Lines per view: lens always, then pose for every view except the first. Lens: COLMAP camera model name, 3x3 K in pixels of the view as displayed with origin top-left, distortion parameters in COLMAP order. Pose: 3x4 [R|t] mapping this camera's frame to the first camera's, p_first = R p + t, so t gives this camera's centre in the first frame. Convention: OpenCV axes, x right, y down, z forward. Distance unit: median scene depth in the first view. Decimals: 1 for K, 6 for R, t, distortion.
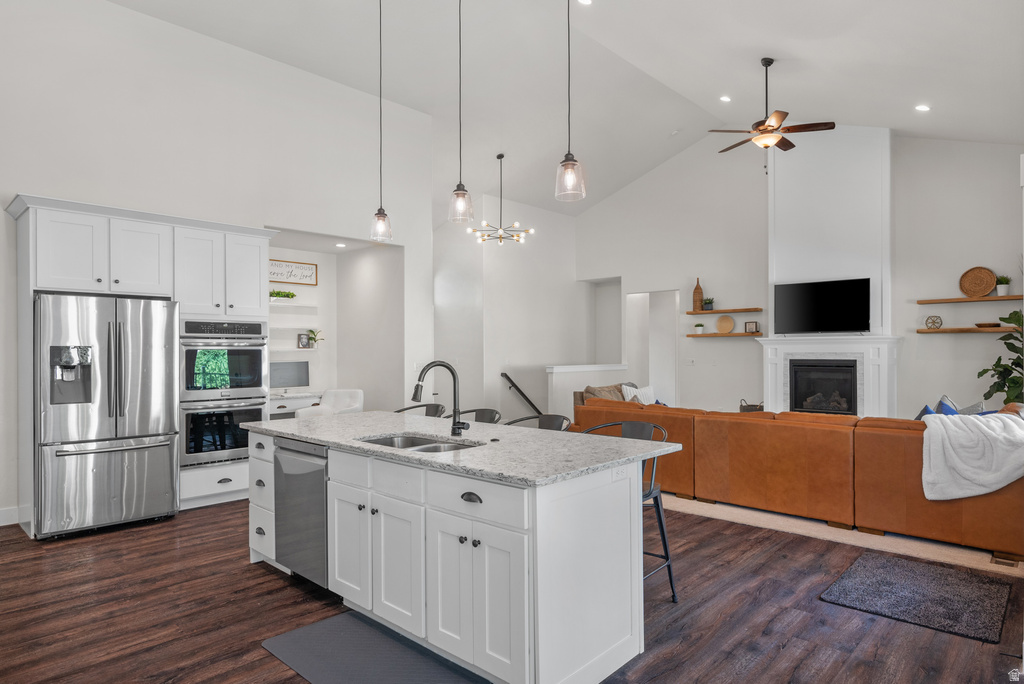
lens RADIAL K [[597.6, 0, 512.0], [0, 597.6, 342.0], [0, 0, 1]] dist [-0.005887, -0.000887]
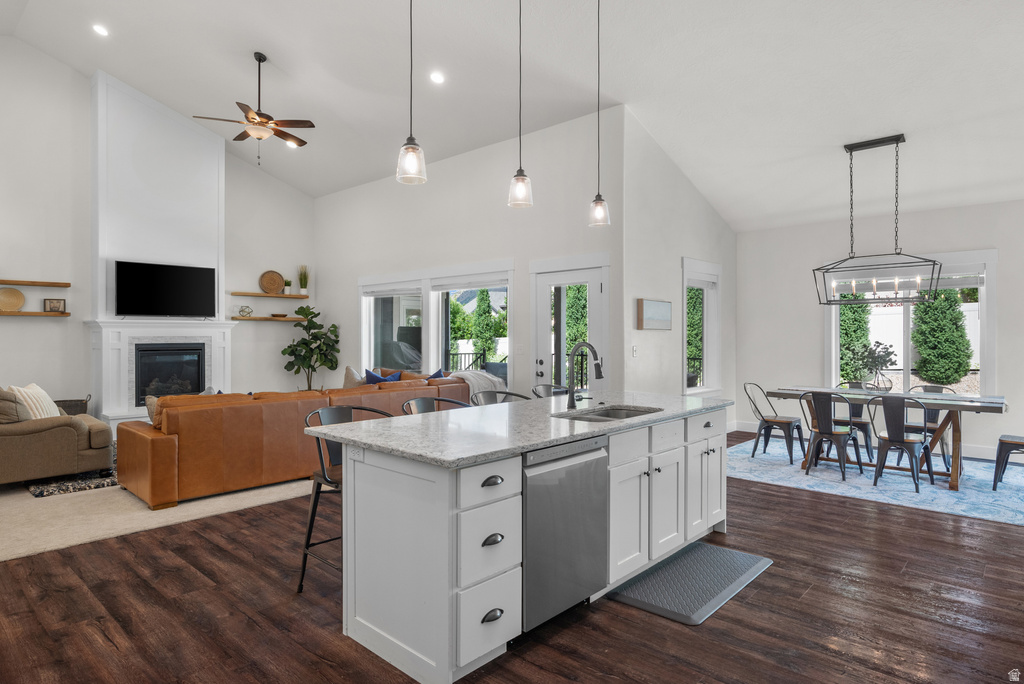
lens RADIAL K [[578.4, 0, 511.1], [0, 578.4, 334.9], [0, 0, 1]] dist [-0.000641, 0.000250]
pose [[-0.010739, 0.001272, 0.999942, -0.519596], [-0.014393, 0.999895, -0.001427, 0.009723], [-0.999839, -0.014407, -0.010719, 0.497300]]
